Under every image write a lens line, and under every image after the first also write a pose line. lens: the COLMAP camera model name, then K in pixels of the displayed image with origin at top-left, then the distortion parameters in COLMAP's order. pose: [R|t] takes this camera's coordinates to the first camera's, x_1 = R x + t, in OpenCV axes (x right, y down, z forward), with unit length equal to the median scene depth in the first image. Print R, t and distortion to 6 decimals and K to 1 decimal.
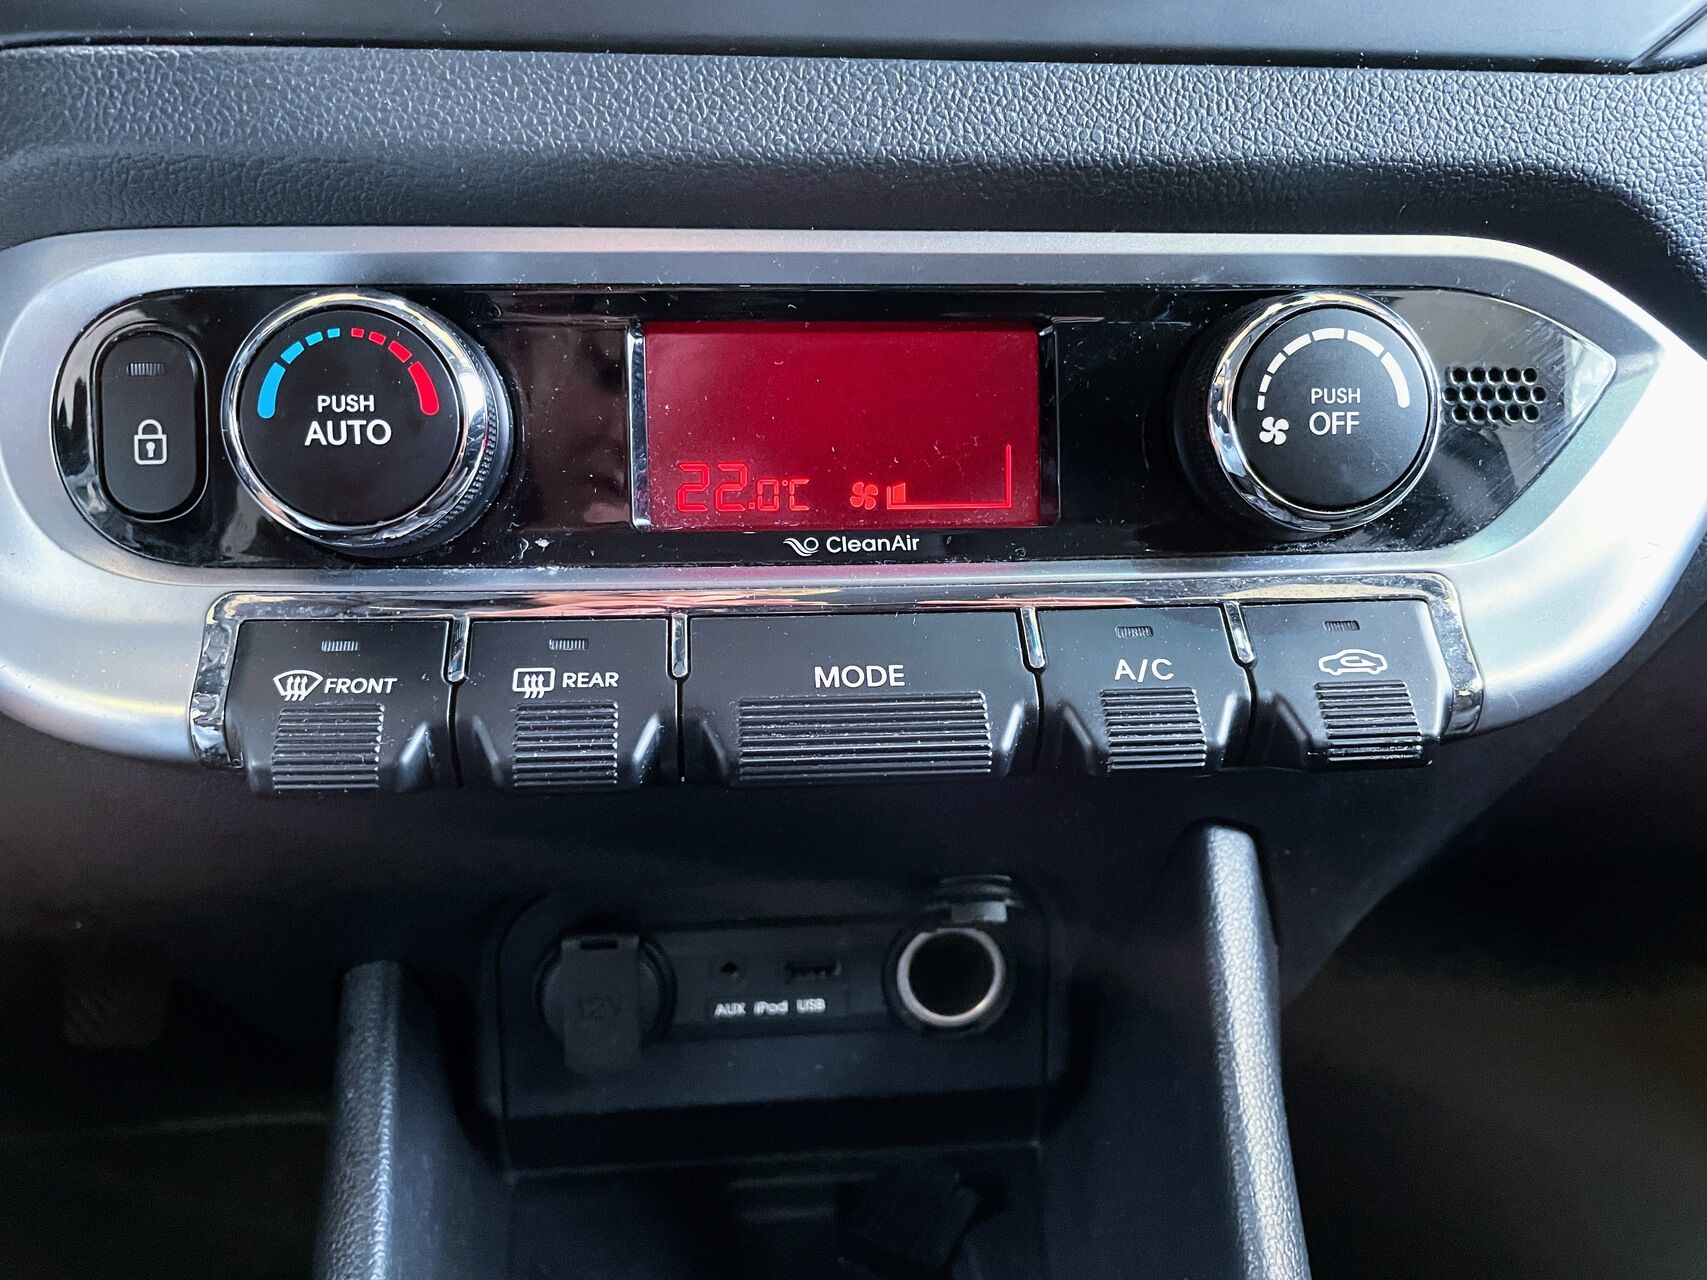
lens RADIAL K [[1302.8, 0, 837.7], [0, 1302.8, 621.3], [0, 0, 1]] dist [0.085438, -0.117265]
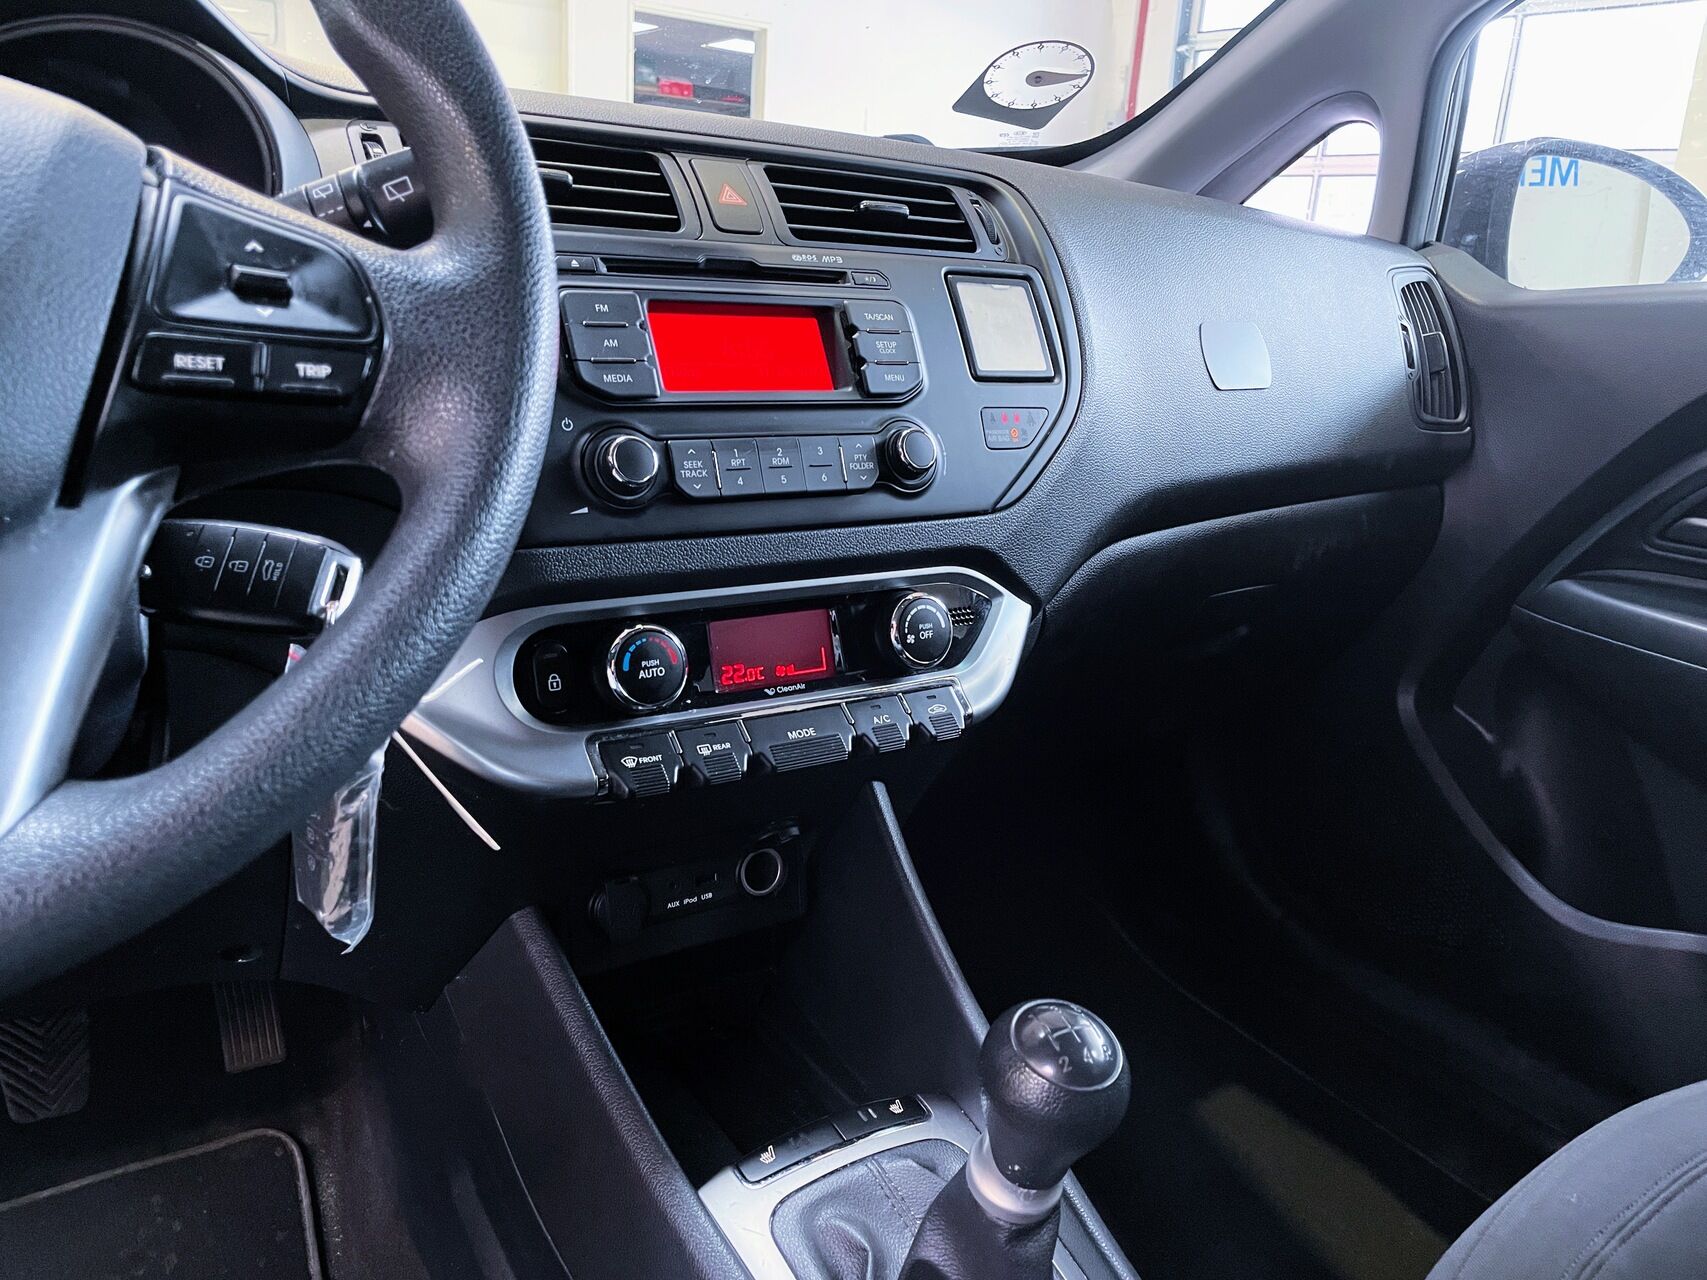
lens RADIAL K [[1294.0, 0, 851.6], [0, 1294.0, 625.8], [0, 0, 1]] dist [0.087616, -0.116716]
pose [[0.878013, -0.090799, 0.469945, -1.260422], [0.116116, 0.992919, -0.025099, -0.115332], [-0.464339, 0.076605, 0.882339, -1.692995]]
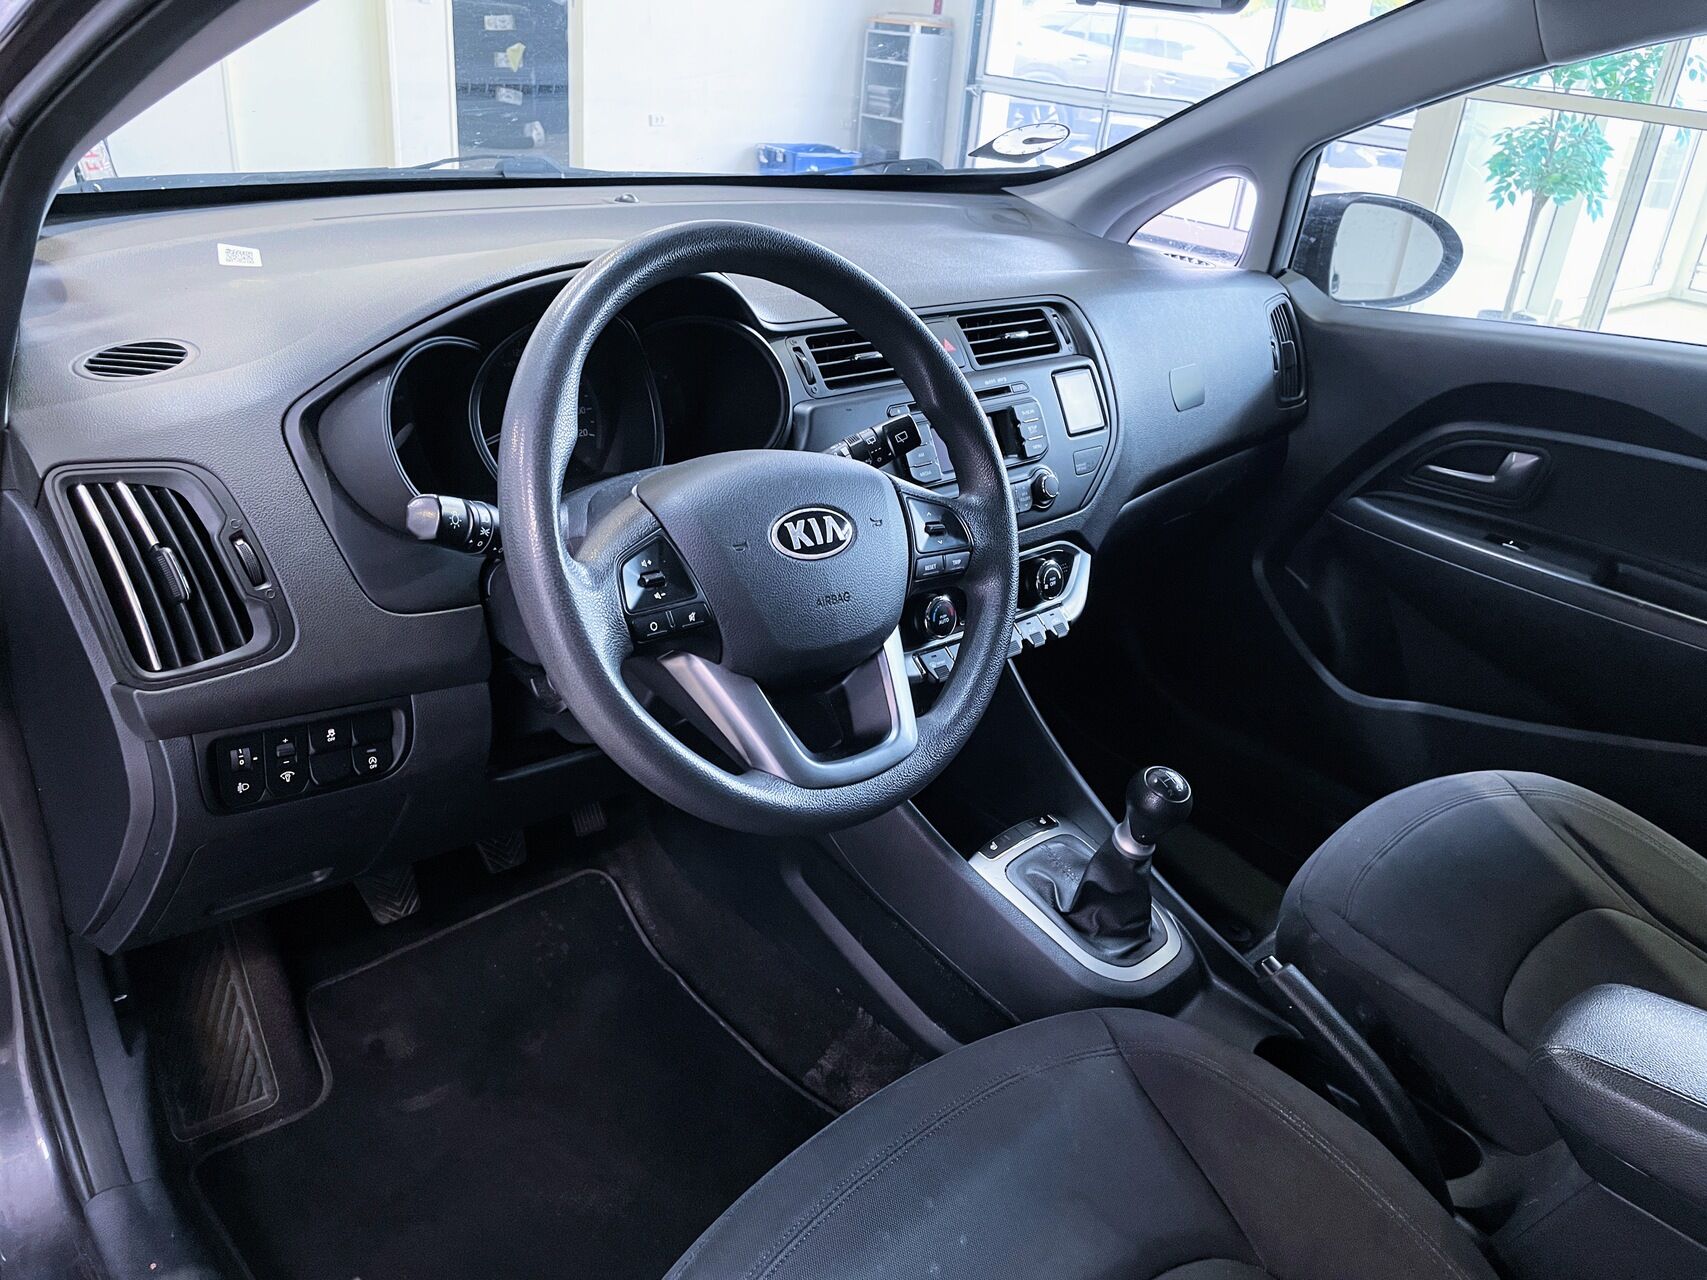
lens RADIAL K [[1302.4, 0, 862.2], [0, 1302.4, 628.8], [0, 0, 1]] dist [0.090485, -0.117011]
pose [[0.786266, -0.212942, 0.580036, -3.840507], [0.136559, 0.975413, 0.172979, -1.107328], [-0.602609, -0.056799, 0.796013, -3.258455]]
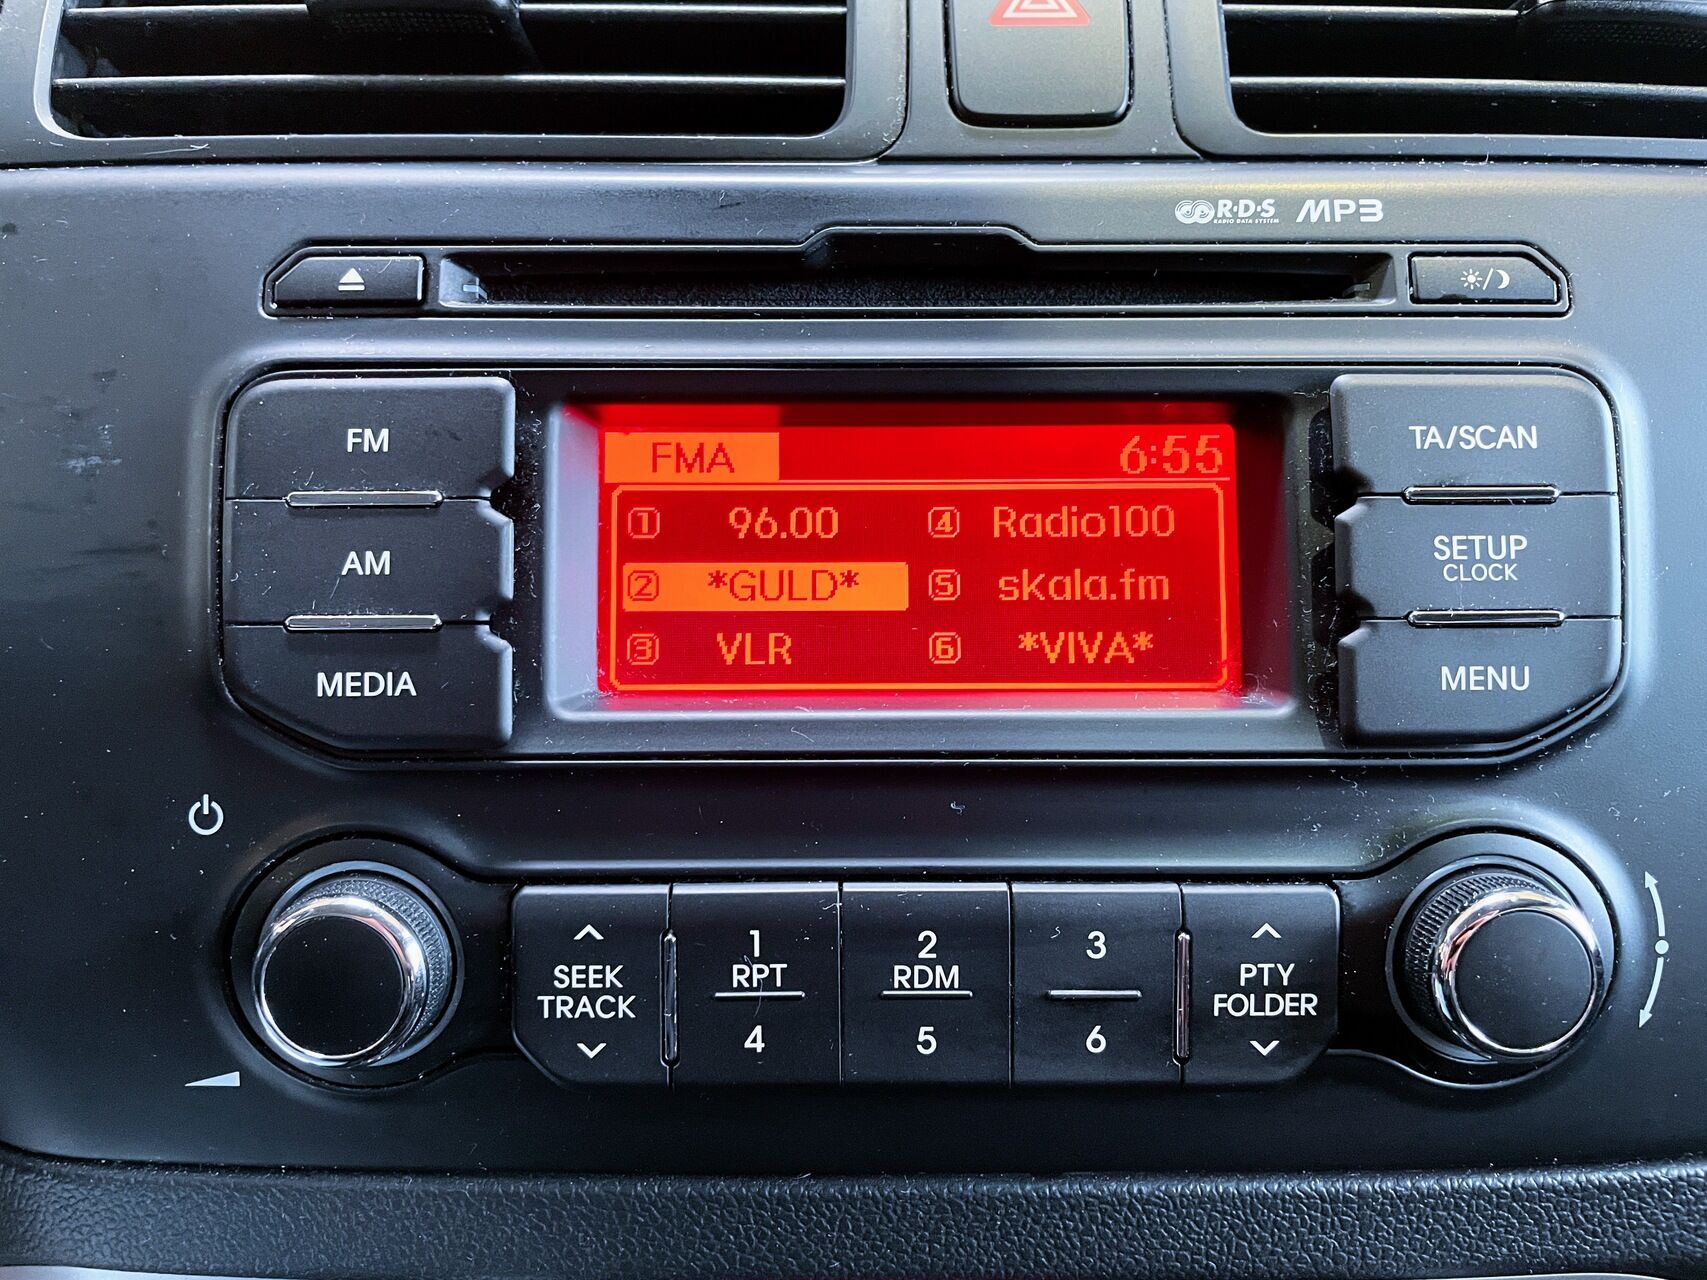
lens RADIAL K [[1279.3, 0, 848.7], [0, 1279.3, 633.6], [0, 0, 1]] dist [0.063497, -0.091738]
pose [[0.995922, 0.030280, -0.084985, 0.029879], [-0.021837, 0.994889, 0.098583, -0.884167], [0.087535, -0.096325, 0.991493, 0.137684]]
